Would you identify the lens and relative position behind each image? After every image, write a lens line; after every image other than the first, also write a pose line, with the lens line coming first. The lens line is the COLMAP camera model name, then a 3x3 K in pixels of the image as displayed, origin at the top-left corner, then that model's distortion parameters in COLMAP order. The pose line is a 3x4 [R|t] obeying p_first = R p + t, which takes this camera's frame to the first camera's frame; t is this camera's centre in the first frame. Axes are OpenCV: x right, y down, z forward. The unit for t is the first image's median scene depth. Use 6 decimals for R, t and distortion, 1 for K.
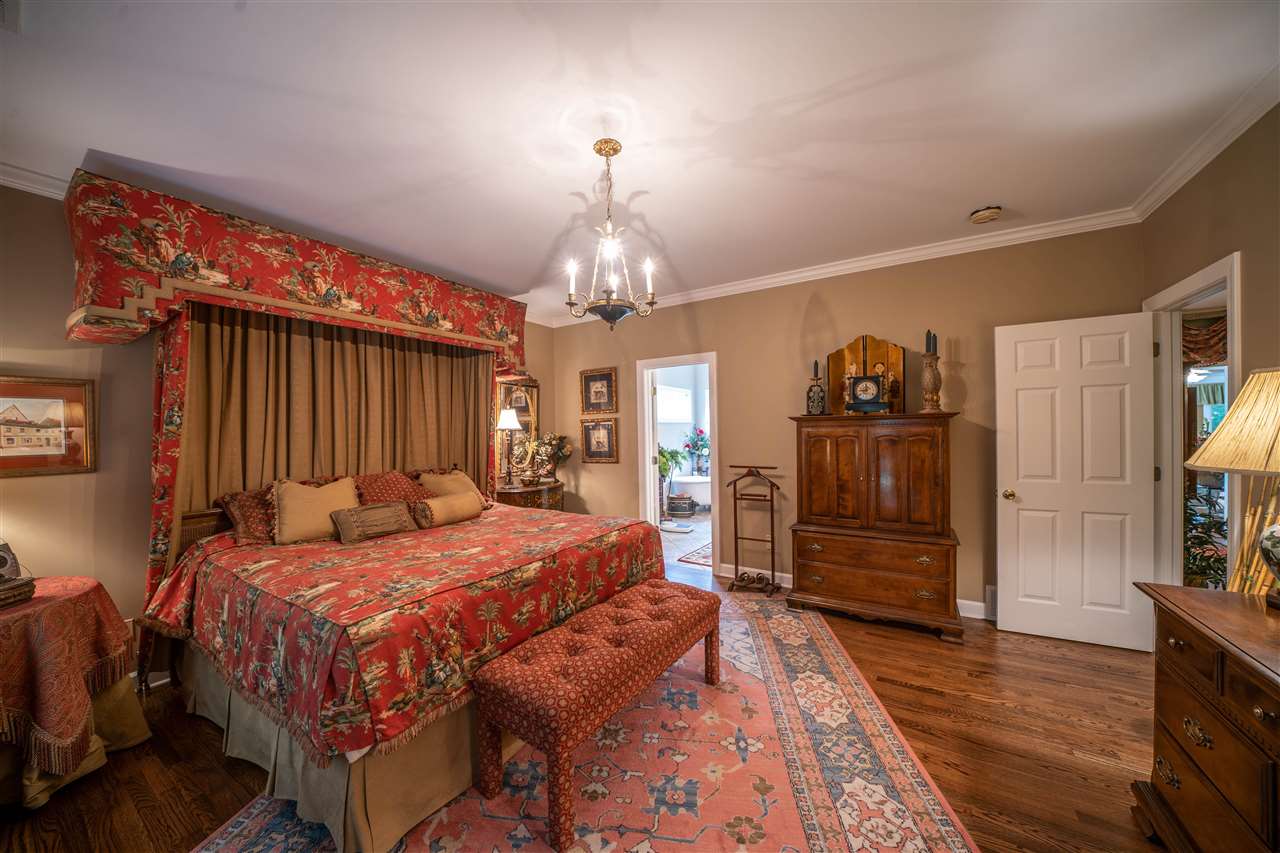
lens RADIAL K [[442.9, 0, 635.2], [0, 442.9, 435.2], [0, 0, 1]] dist [-0.018861, 0.000371]
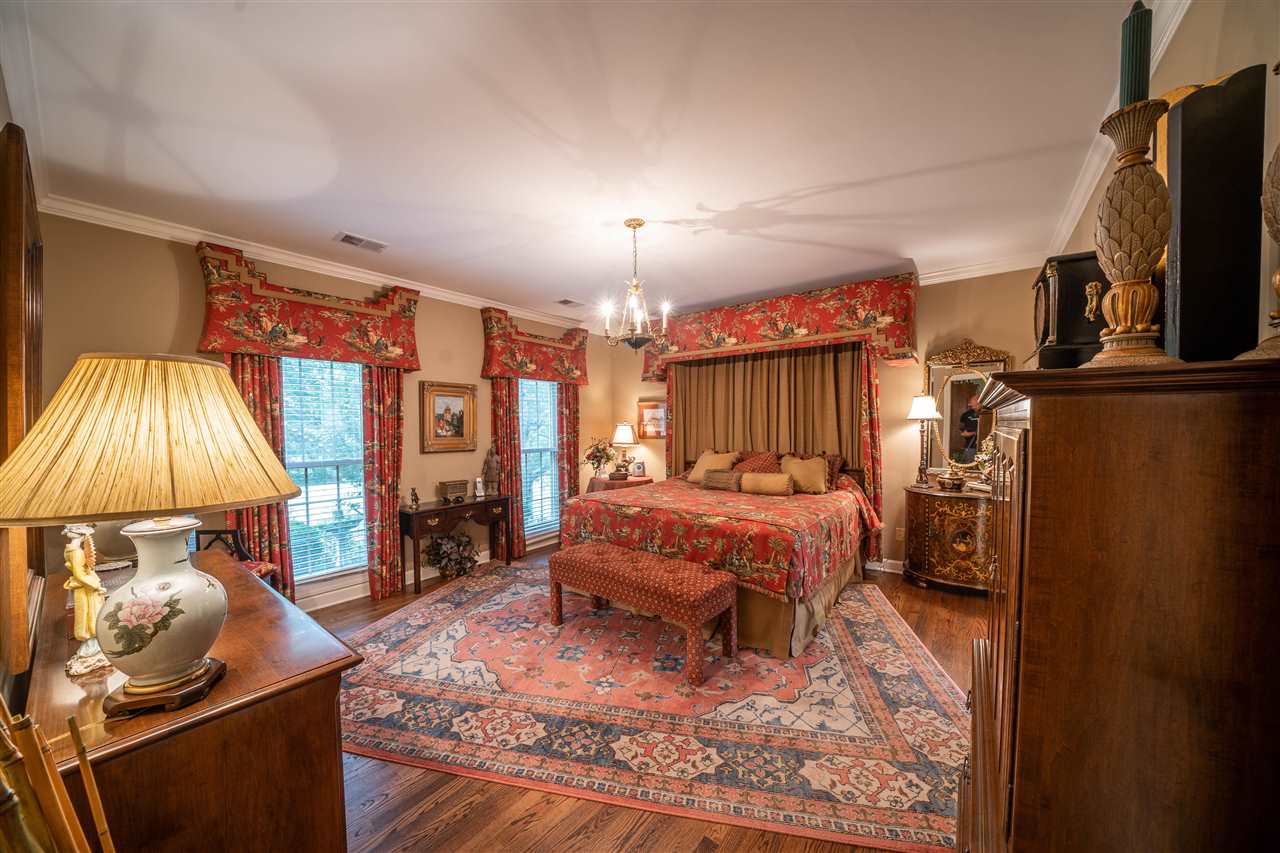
lens RADIAL K [[442.9, 0, 634.5], [0, 442.9, 435.2], [0, 0, 1]] dist [-0.018861, 0.000371]
pose [[-0.084180, 0.041999, -0.995565, 1.131393], [0.000714, 0.999114, 0.042088, -0.034355], [0.996450, 0.002832, -0.084135, 0.934004]]
